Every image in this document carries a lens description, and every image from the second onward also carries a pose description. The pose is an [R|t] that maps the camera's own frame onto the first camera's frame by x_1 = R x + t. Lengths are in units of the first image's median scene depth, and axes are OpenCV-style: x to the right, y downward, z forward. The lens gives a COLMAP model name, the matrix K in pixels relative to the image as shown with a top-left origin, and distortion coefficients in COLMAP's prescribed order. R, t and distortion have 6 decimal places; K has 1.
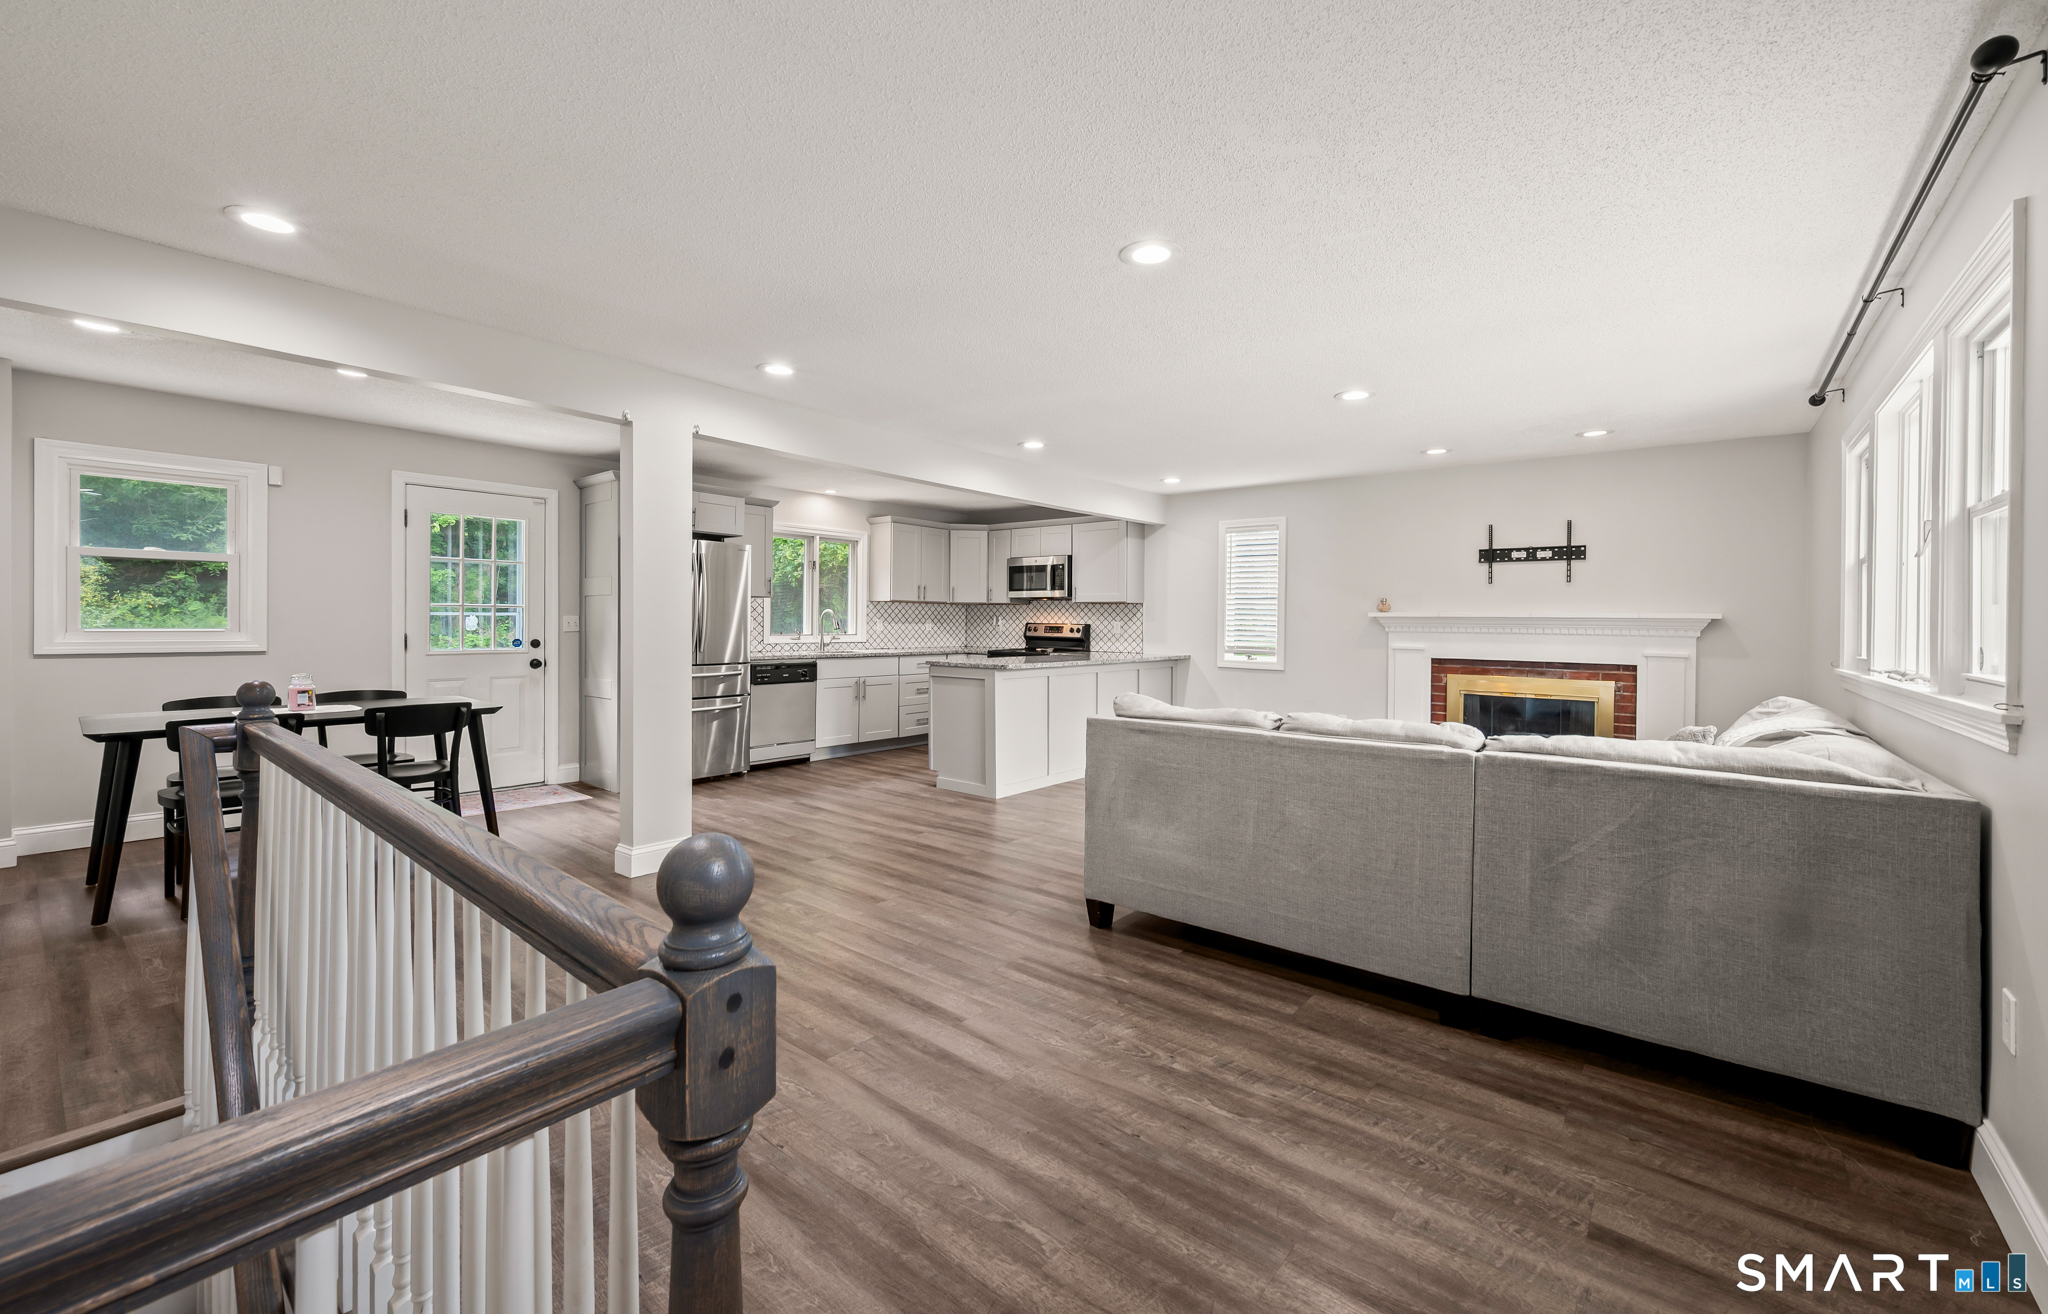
lens RADIAL K [[824.8, 0, 1039.3], [0, 824.8, 616.7], [0, 0, 1]] dist [-0.002542, -0.000271]
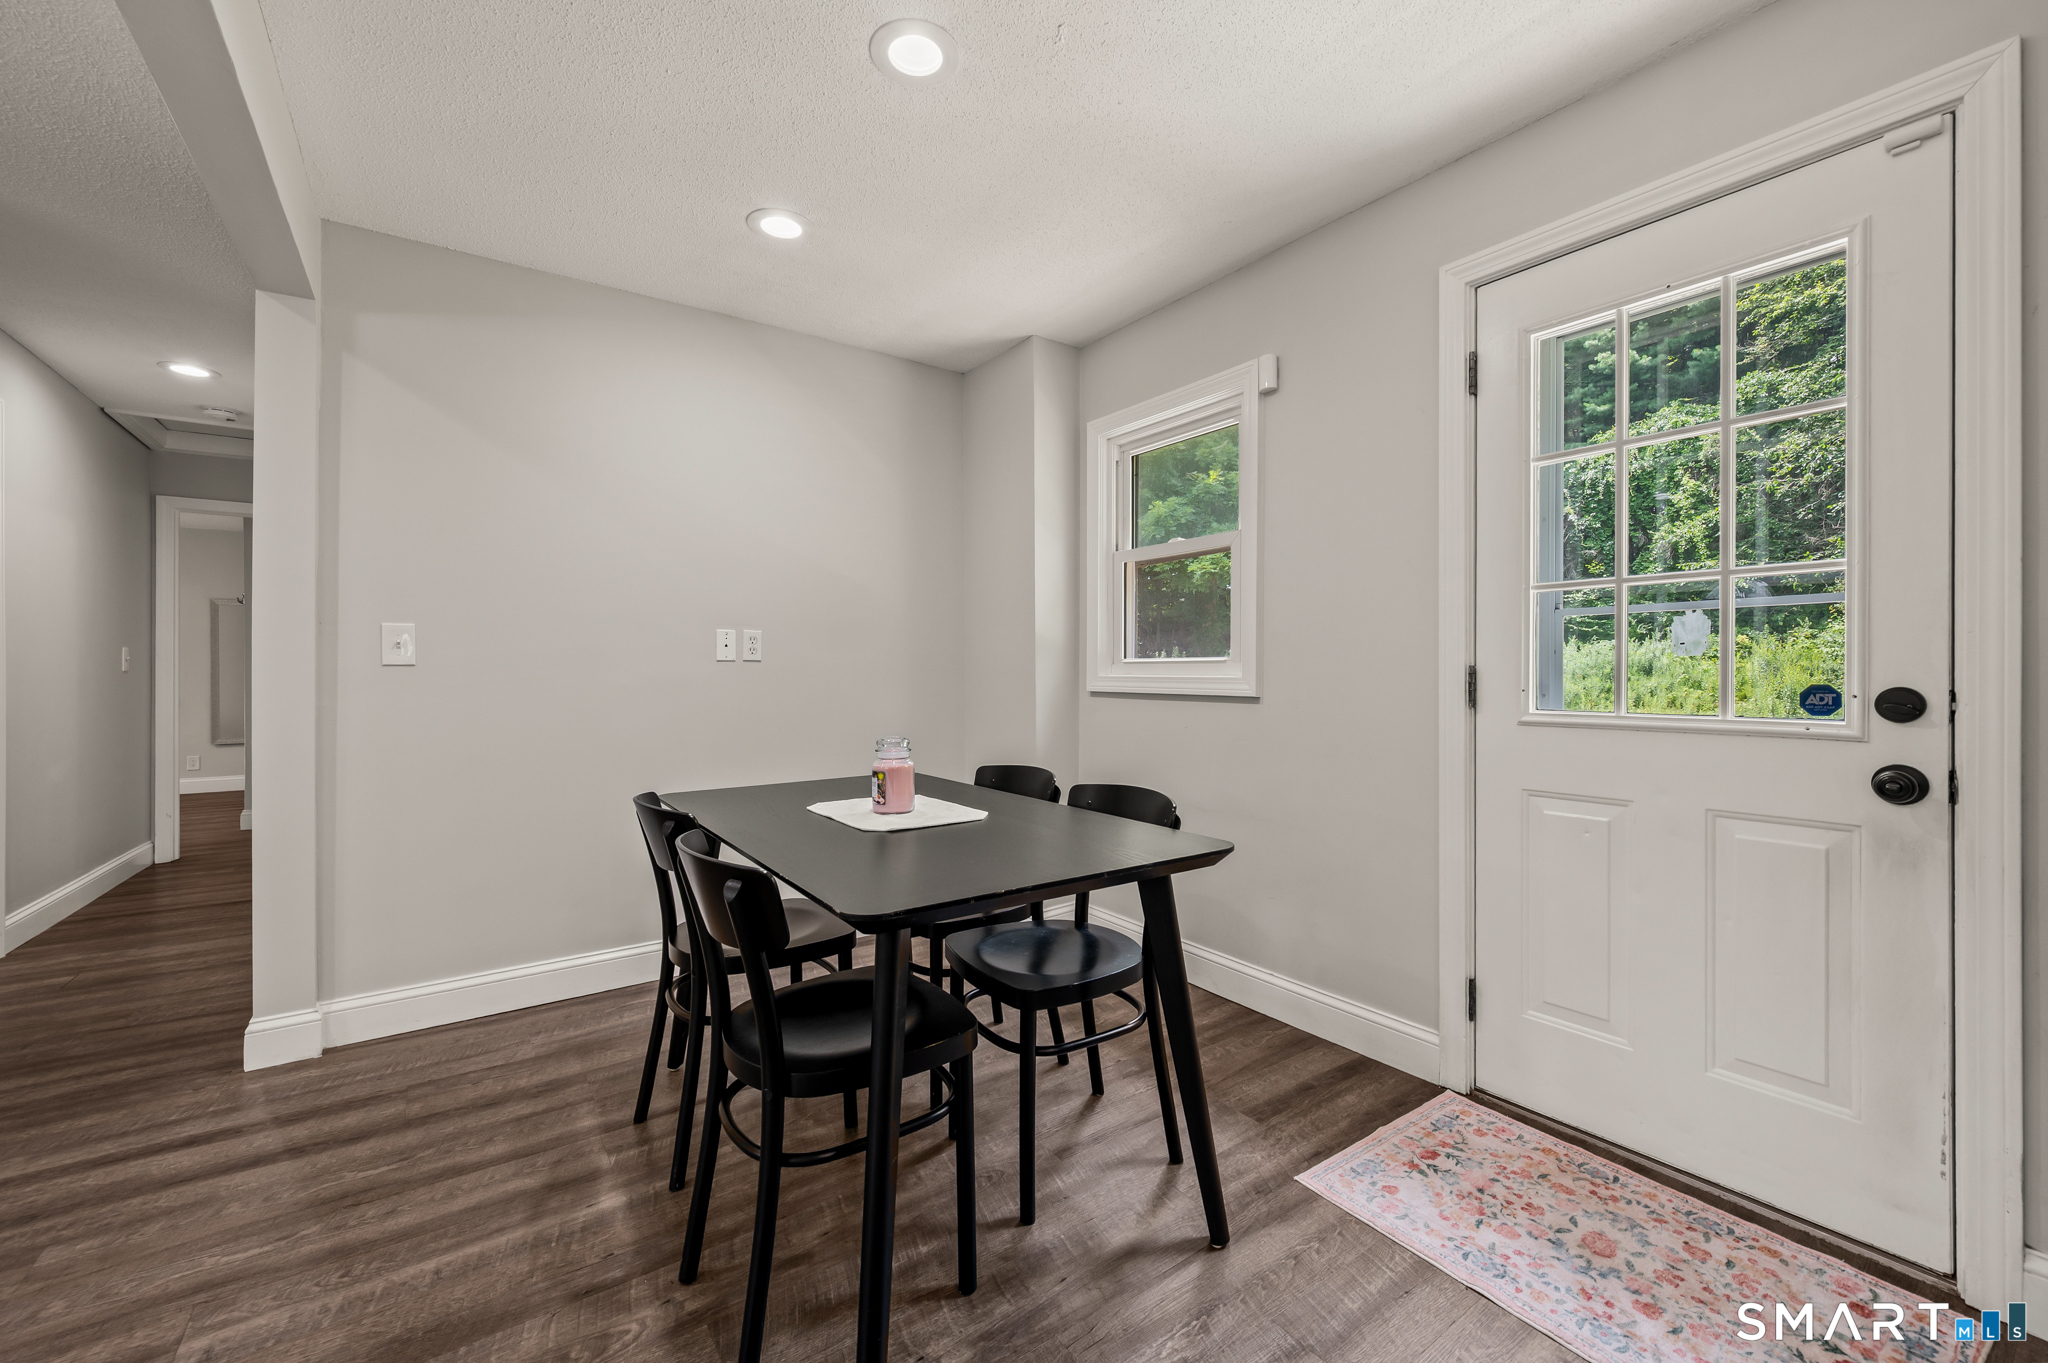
lens RADIAL K [[831.0, 0, 1022.9], [0, 831.0, 667.5], [0, 0, 1]] dist [0.002036, -0.000233]
pose [[-0.295197, -0.008927, -0.955395, -0.257347], [0.004832, 0.999930, -0.010836, 0.020016], [0.955424, -0.007815, -0.295133, 0.727039]]
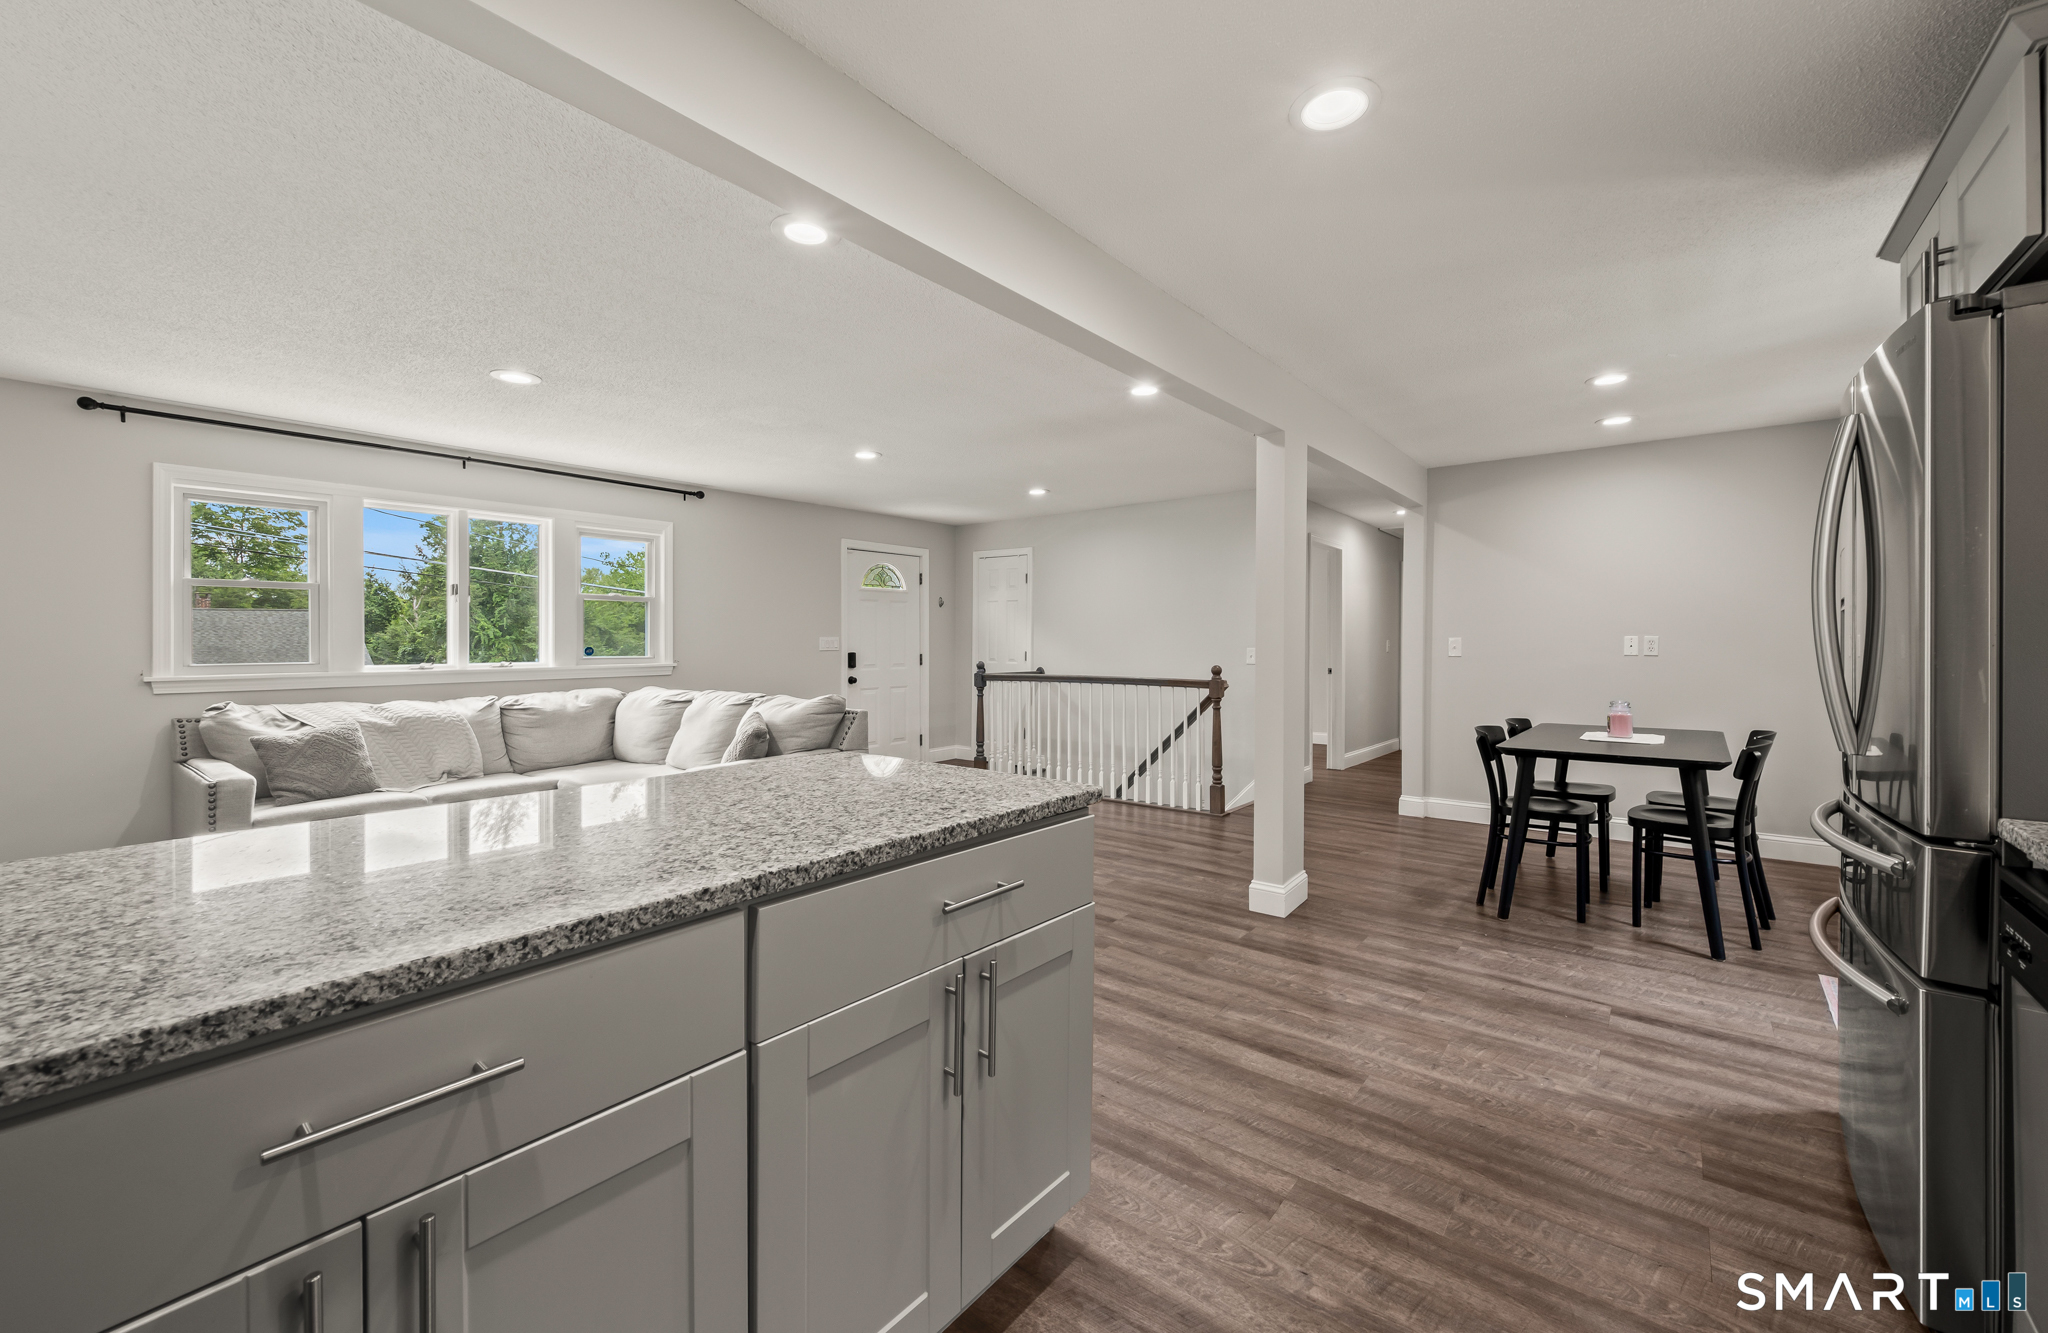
lens RADIAL K [[832.3, 0, 1016.8], [0, 832.3, 641.7], [0, 0, 1]] dist [0.001664, 0.000412]
pose [[-0.999819, -0.008328, 0.017113, -0.106320], [-0.008399, 0.999956, -0.004063, 0.006105], [-0.017078, -0.004206, -0.999845, 1.191374]]
